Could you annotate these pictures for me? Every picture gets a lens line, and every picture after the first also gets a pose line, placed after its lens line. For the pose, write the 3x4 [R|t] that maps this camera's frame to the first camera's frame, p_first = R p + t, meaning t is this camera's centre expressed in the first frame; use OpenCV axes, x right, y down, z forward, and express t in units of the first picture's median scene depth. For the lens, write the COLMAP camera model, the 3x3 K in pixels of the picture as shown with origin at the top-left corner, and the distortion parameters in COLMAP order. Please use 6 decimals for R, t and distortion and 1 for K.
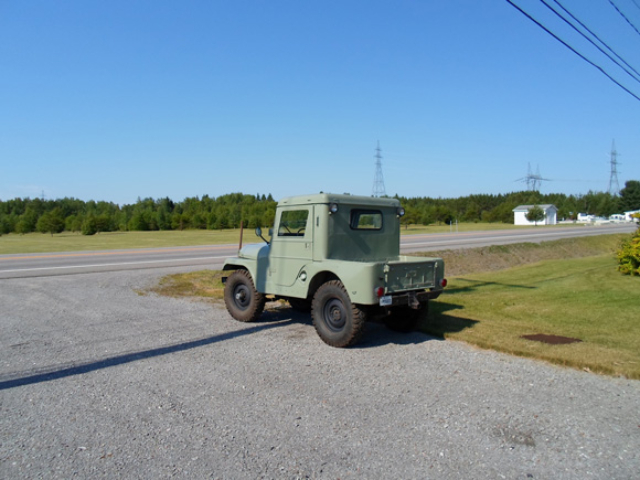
lens RADIAL K [[479.3, 0, 320.0], [0, 479.3, 240.0], [0, 0, 1]] dist [-0.028165, -0.005943]
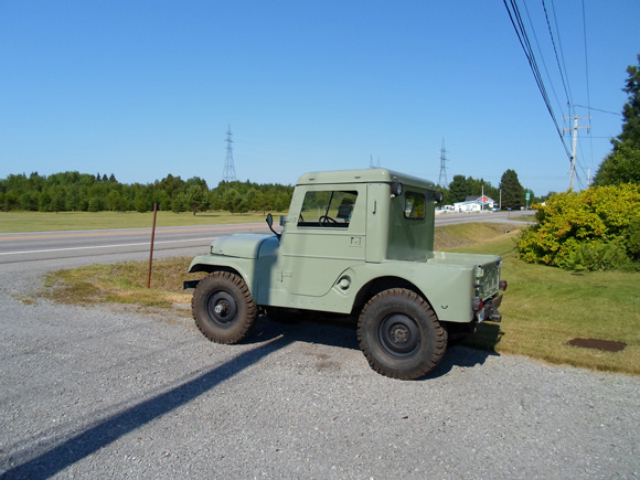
lens RADIAL K [[479.3, 0, 320.0], [0, 479.3, 240.0], [0, 0, 1]] dist [-0.028165, -0.005943]
pose [[0.952823, 0.001585, 0.303523, -0.249687], [-0.010808, 0.999529, 0.028709, -0.007672], [-0.303335, -0.030636, 0.952392, 0.280695]]
